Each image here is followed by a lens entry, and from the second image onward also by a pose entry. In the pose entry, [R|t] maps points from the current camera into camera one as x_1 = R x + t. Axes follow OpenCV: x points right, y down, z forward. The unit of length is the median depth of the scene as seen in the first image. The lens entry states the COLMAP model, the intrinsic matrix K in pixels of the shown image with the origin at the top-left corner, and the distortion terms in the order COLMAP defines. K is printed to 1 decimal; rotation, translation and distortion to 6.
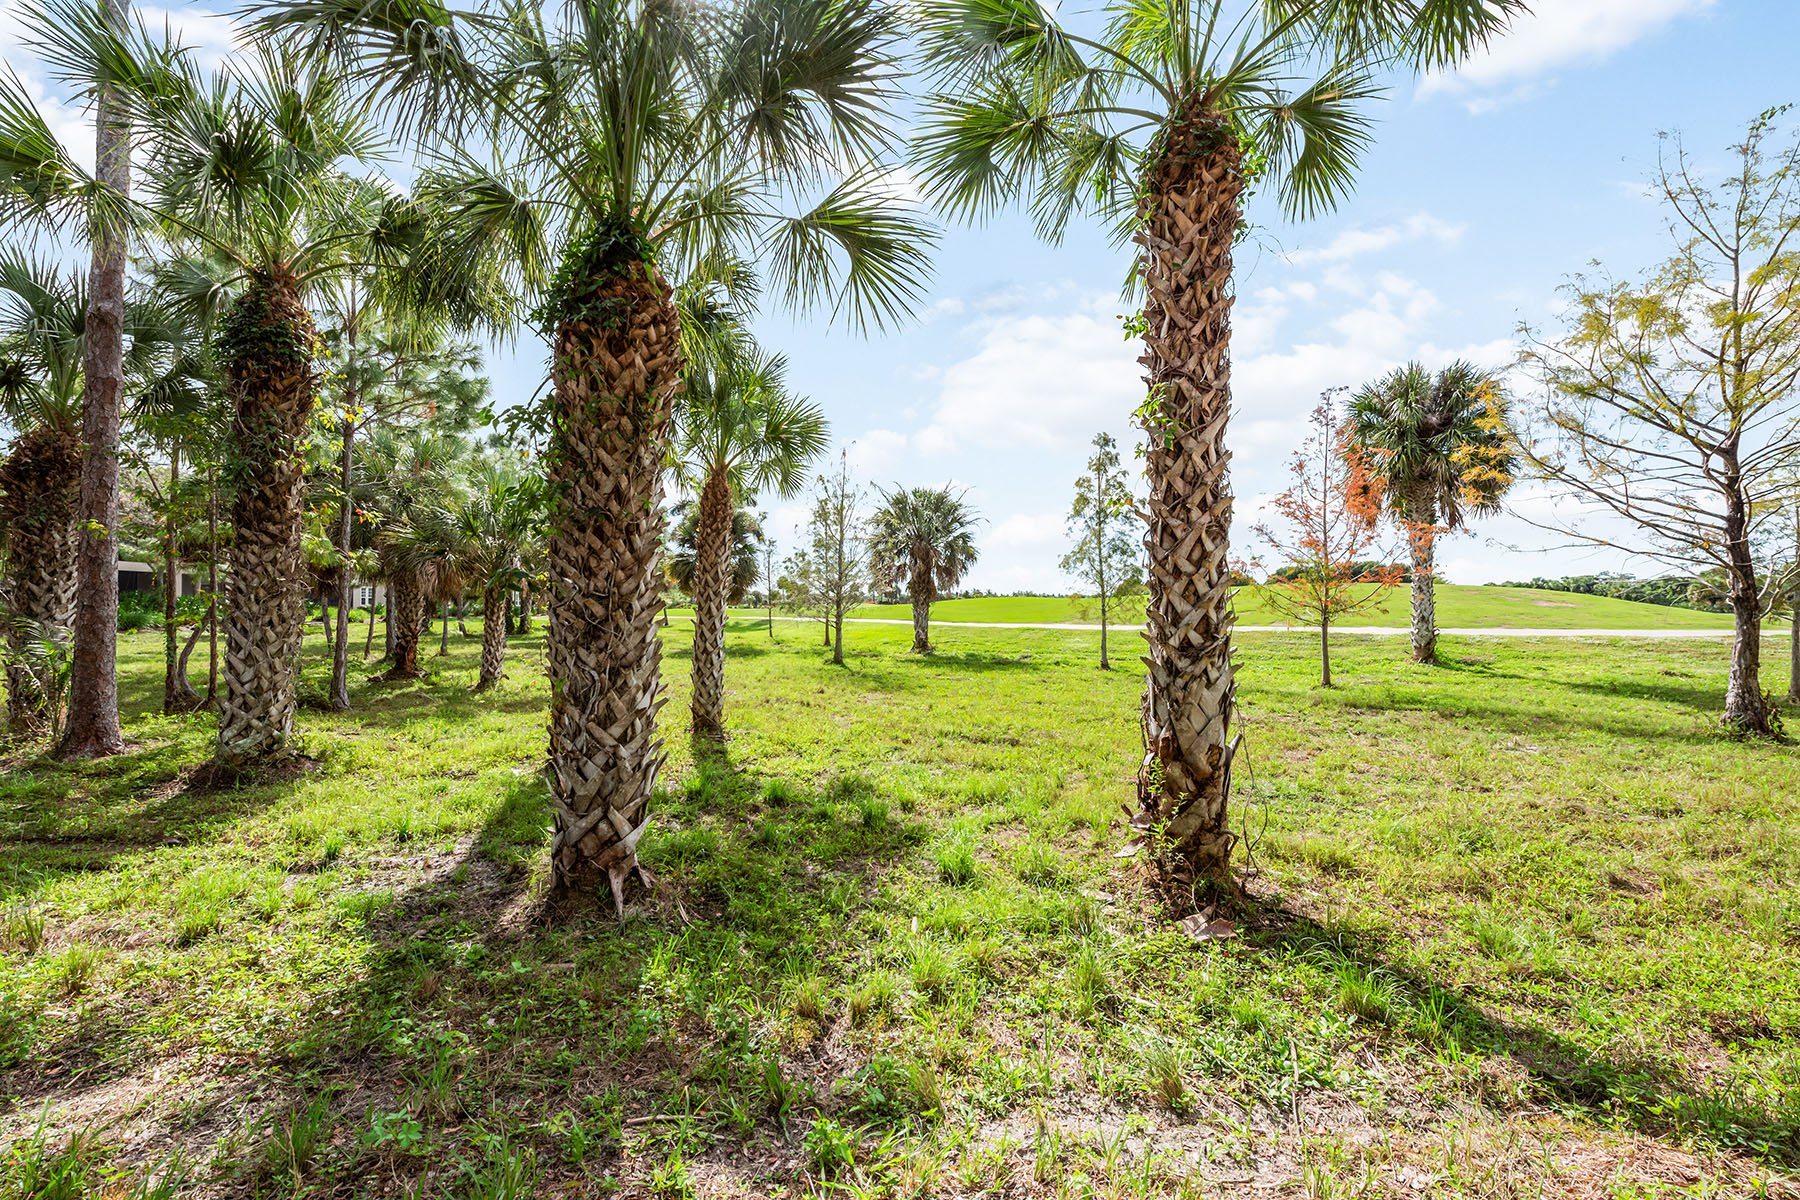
lens RADIAL K [[670.7, 0, 885.4], [0, 670.7, 605.4], [0, 0, 1]] dist [0.000857, 0.000042]
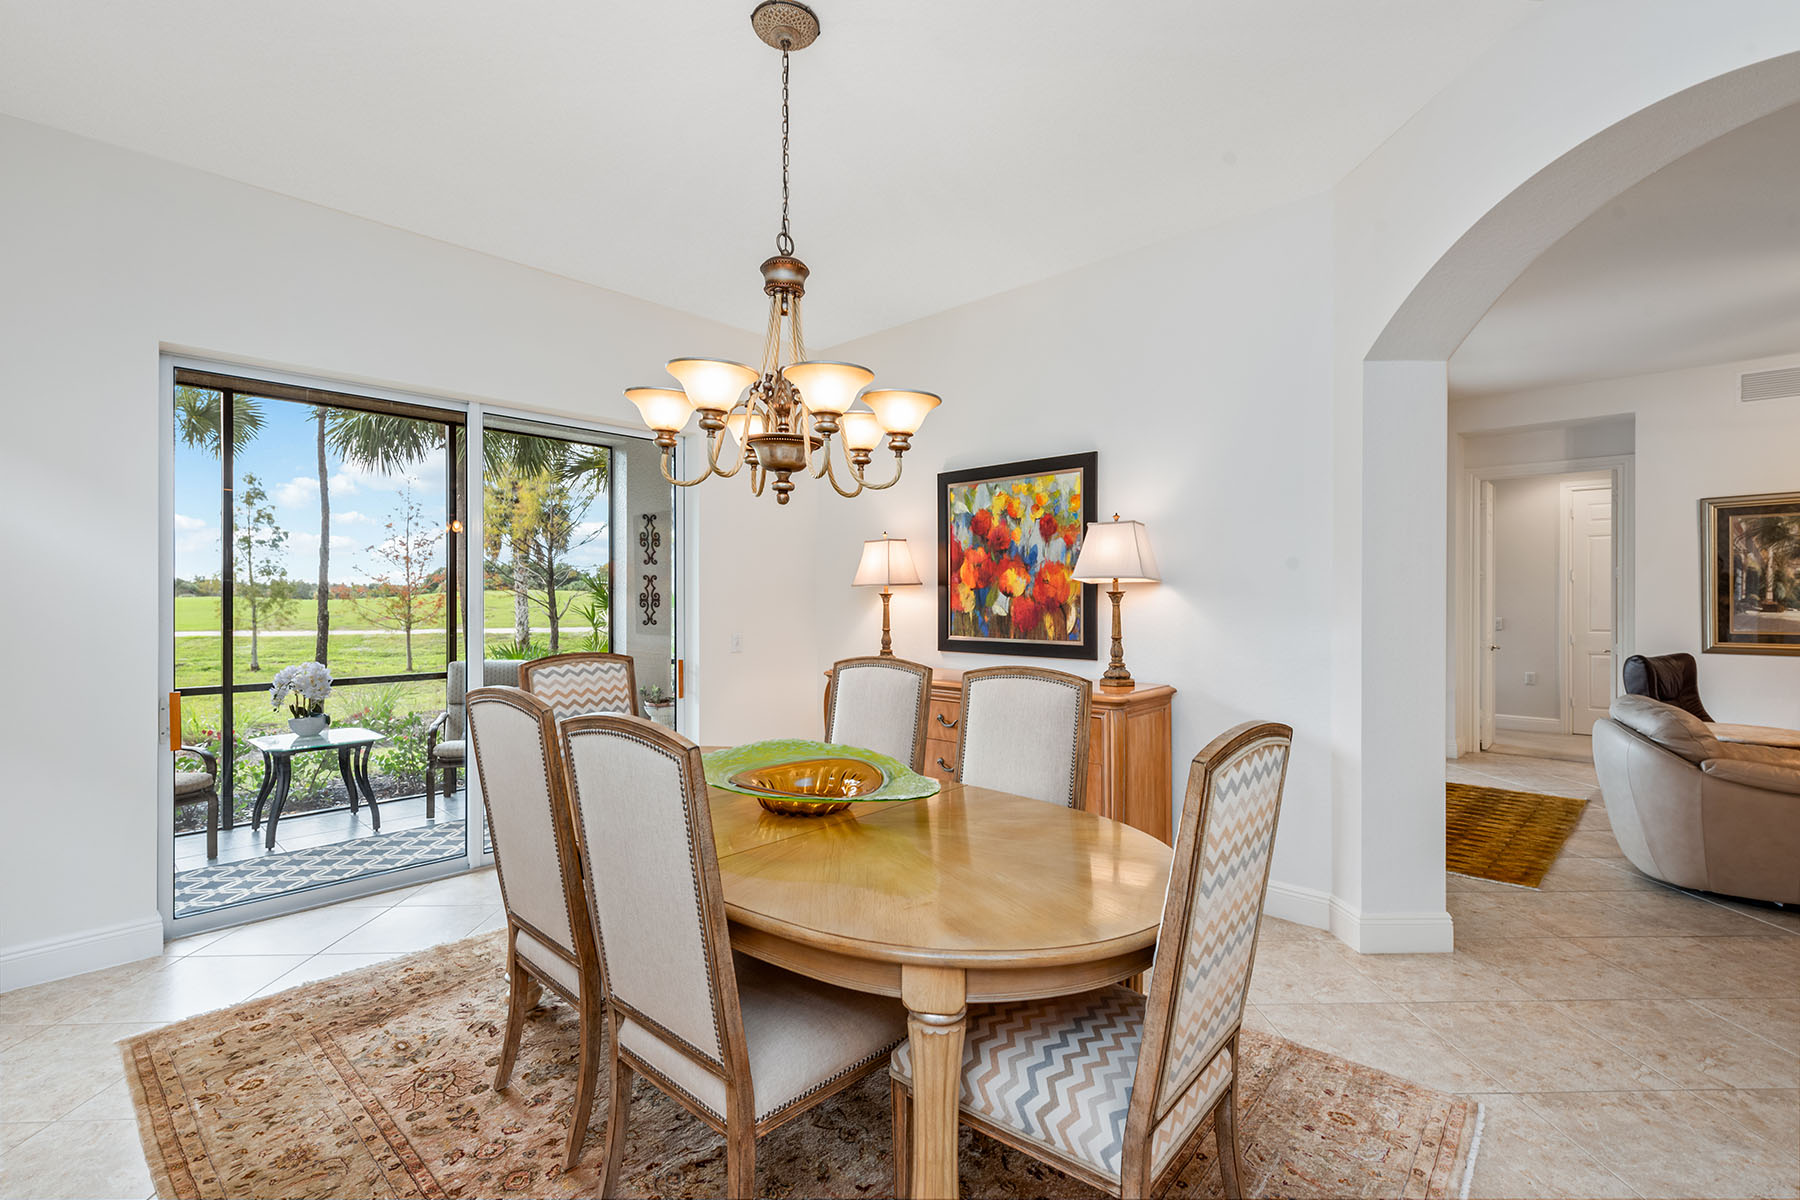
lens RADIAL K [[810.8, 0, 900.0], [0, 810.8, 600.0], [0, 0, 1]] dist [0.015774, -0.000181]
pose [[0.679710, -0.001944, 0.733478, 0.117582], [-0.002235, 0.999986, 0.004721, -0.106915], [-0.733477, -0.004848, 0.679697, -2.212910]]
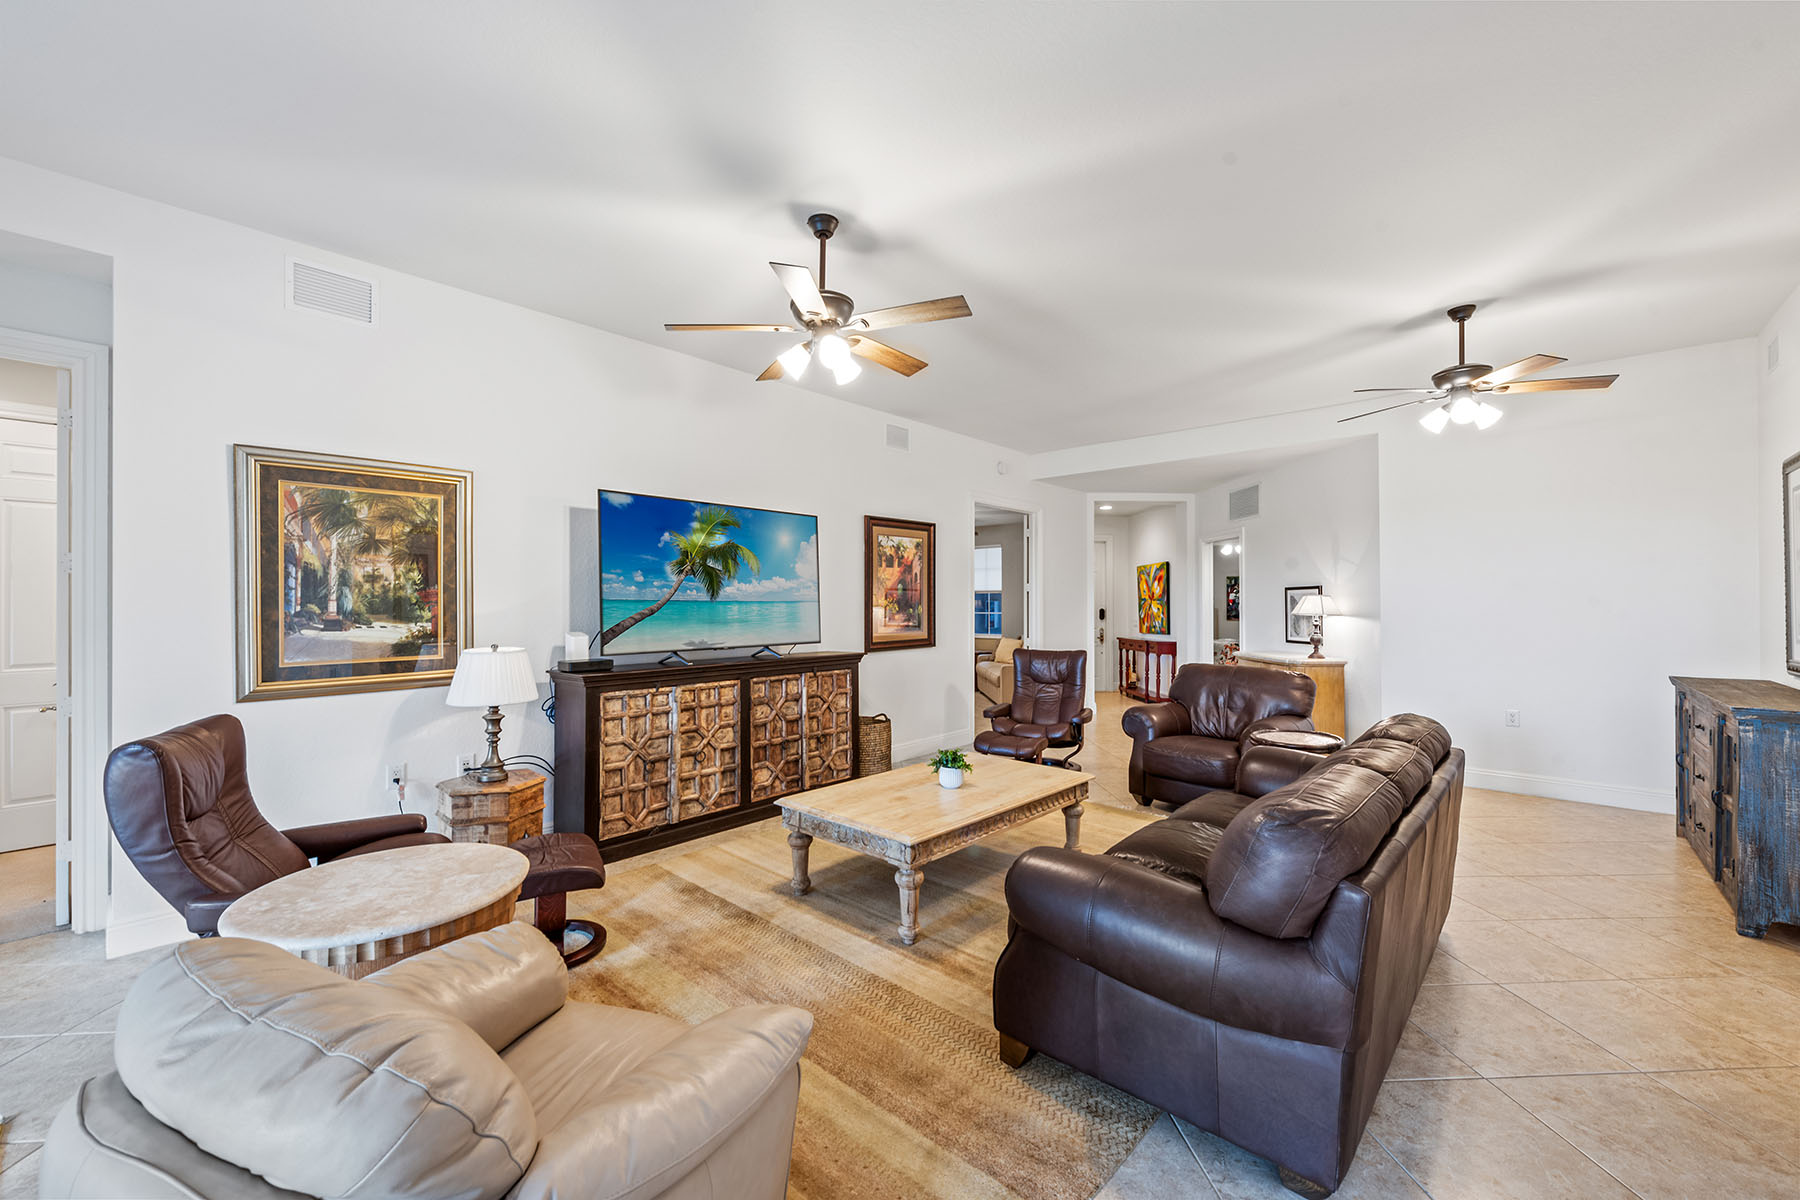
lens RADIAL K [[711.5, 0, 902.7], [0, 711.5, 605.1], [0, 0, 1]] dist [0.000166, -0.000282]
pose [[-0.748216, 0.000737, 0.663455, 0.743620], [0.000828, 1.000000, -0.000177, -0.110136], [-0.663455, 0.000417, -0.748216, -2.185144]]
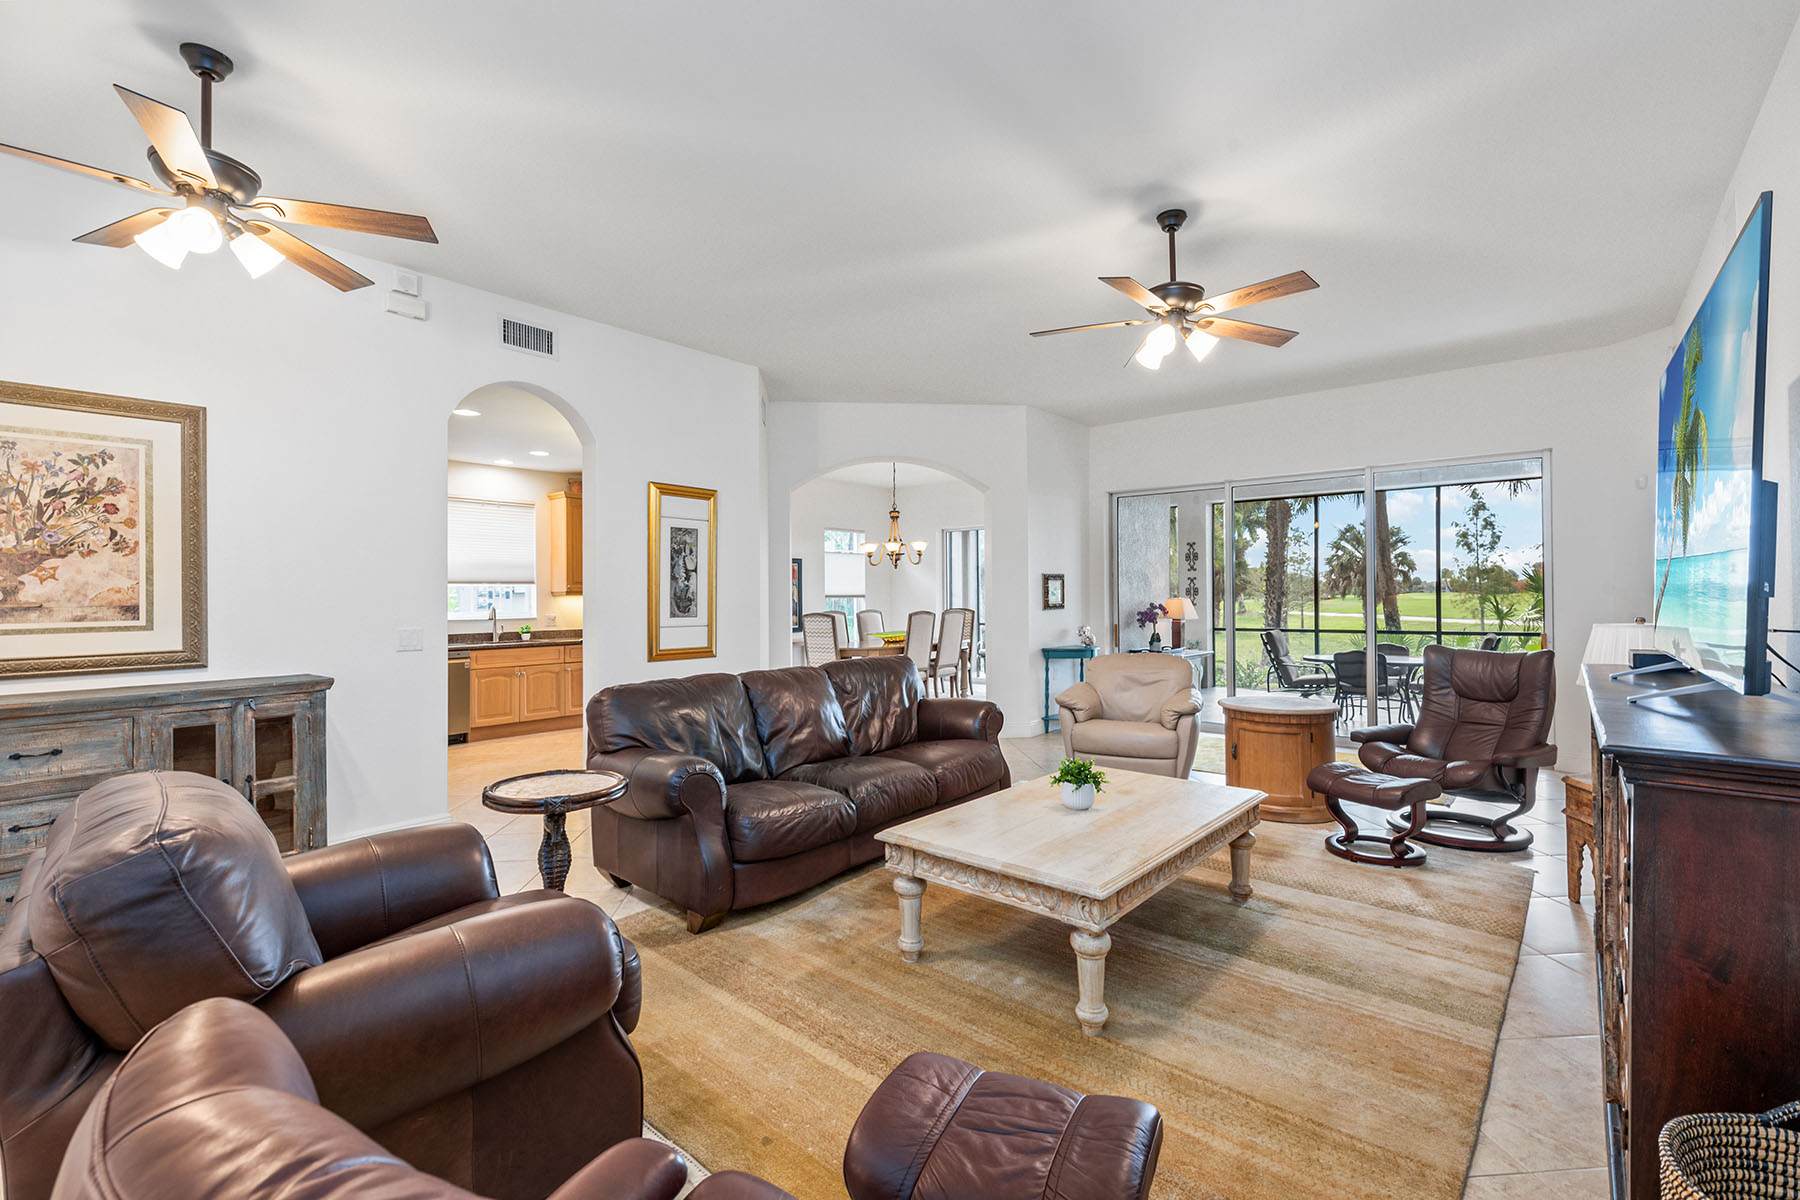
lens RADIAL K [[804.7, 0, 923.9], [0, 804.7, 596.5], [0, 0, 1]] dist [0.014404, -0.000113]
pose [[0.784551, -0.007192, -0.620023, 1.277011], [0.010029, 0.999949, 0.001092, -0.098774], [0.619983, -0.007075, 0.784583, -3.040900]]
